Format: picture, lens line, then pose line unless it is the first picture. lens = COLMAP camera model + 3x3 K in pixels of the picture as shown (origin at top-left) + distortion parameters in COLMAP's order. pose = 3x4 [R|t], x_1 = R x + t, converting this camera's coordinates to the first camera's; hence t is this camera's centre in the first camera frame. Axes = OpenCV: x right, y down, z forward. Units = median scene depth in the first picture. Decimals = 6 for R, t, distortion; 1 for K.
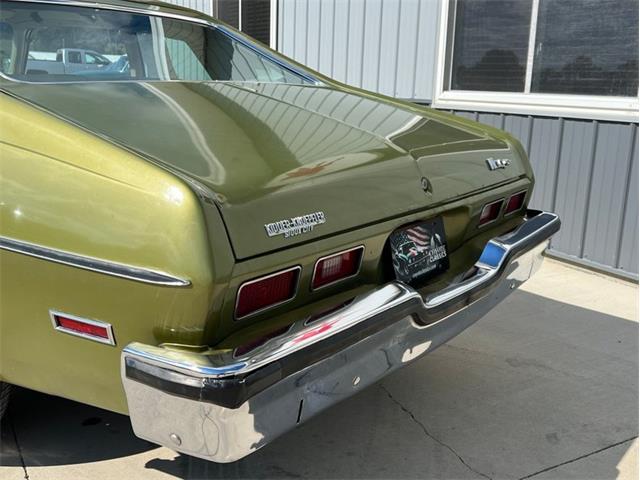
lens RADIAL K [[664.8, 0, 328.6], [0, 664.8, 240.3], [0, 0, 1]] dist [0.165499, -0.365528]
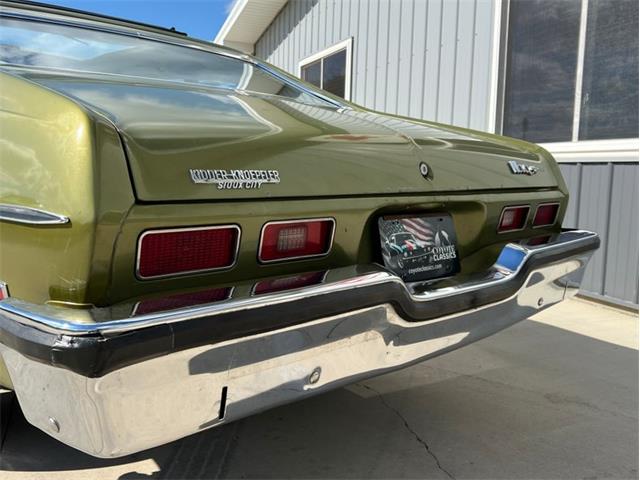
lens RADIAL K [[577.2, 0, 323.5], [0, 577.2, 236.5], [0, 0, 1]] dist [0.090567, -0.119852]
pose [[0.988745, 0.008795, -0.149352, 0.124684], [-0.027107, 0.992280, -0.121020, 0.099897], [0.147134, 0.123706, 0.981350, 0.227842]]
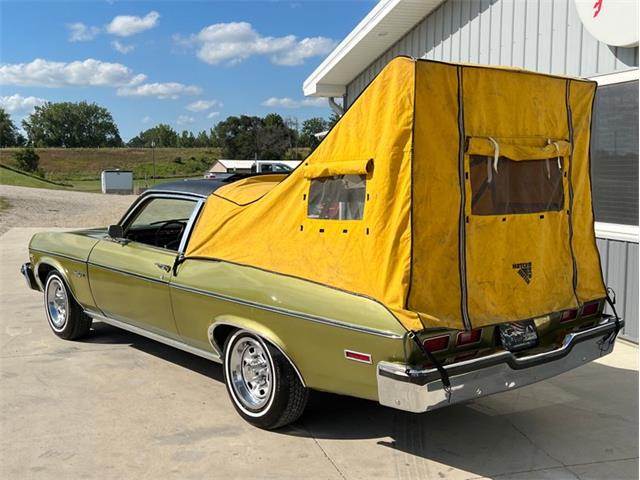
lens RADIAL K [[664.8, 0, 328.6], [0, 664.8, 240.3], [0, 0, 1]] dist [0.165499, -0.365528]
pose [[0.965959, -0.008897, -0.258542, 0.112169], [-0.031057, 0.988192, -0.150042, 0.056660], [0.256824, 0.152964, 0.954276, -0.990784]]
